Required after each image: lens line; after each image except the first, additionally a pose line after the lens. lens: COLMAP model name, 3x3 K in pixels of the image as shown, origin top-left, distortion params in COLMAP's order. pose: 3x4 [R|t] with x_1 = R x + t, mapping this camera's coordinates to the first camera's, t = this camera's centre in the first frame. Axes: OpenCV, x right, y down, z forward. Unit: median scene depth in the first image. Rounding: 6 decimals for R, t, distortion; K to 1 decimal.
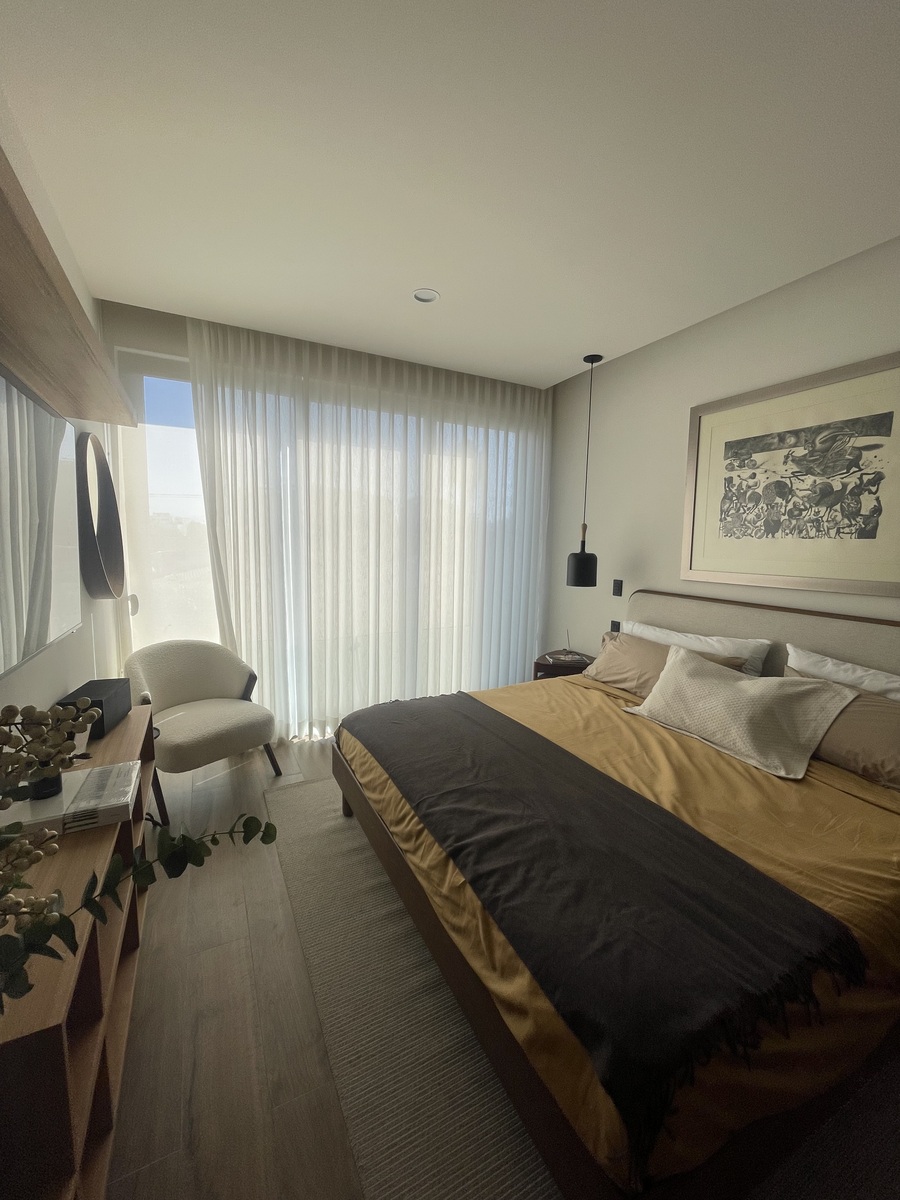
lens RADIAL K [[481.0, 0, 450.6], [0, 481.0, 595.6], [0, 0, 1]] dist [-0.007012, 0.001380]
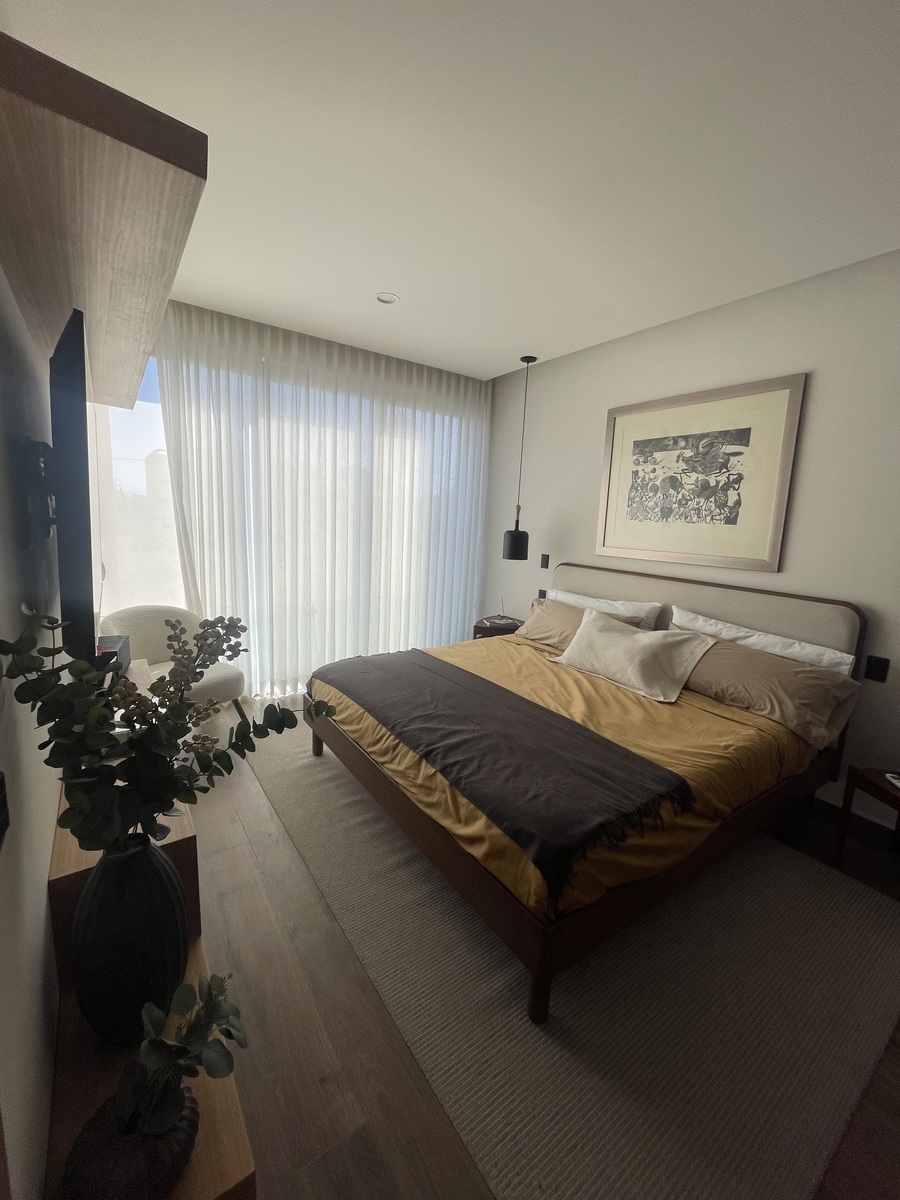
lens RADIAL K [[481.0, 0, 448.3], [0, 481.0, 597.5], [0, 0, 1]] dist [-0.007012, 0.001380]
pose [[0.990345, 0.001083, 0.138619, -0.066150], [-0.009144, 0.998302, 0.057529, 0.009956], [-0.138322, -0.058241, 0.988673, -0.177558]]
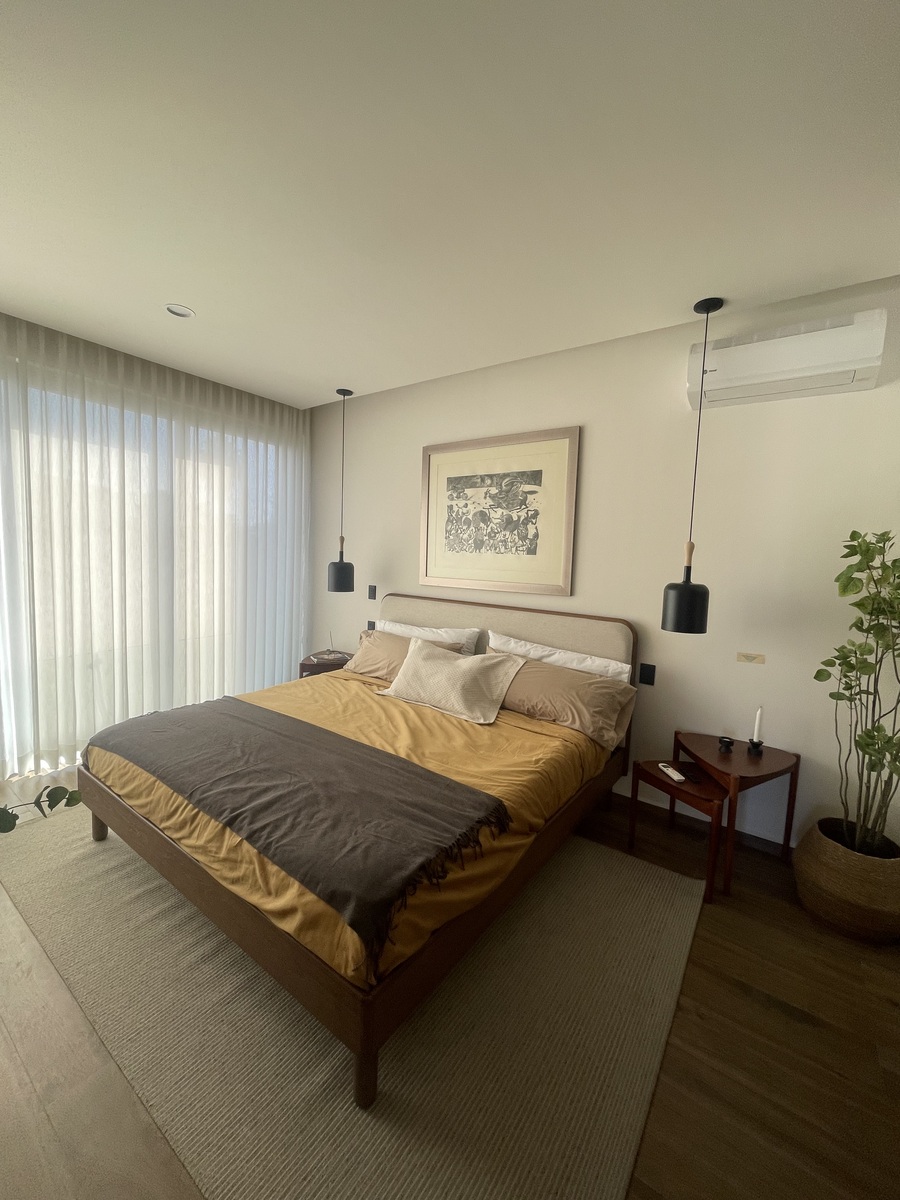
lens RADIAL K [[481.0, 0, 448.4], [0, 481.0, 596.4], [0, 0, 1]] dist [-0.007012, 0.001380]
pose [[0.890717, -0.025173, 0.453861, -0.020092], [0.029597, 0.999558, -0.002646, 0.003033], [-0.453594, 0.015790, 0.891068, -0.165079]]
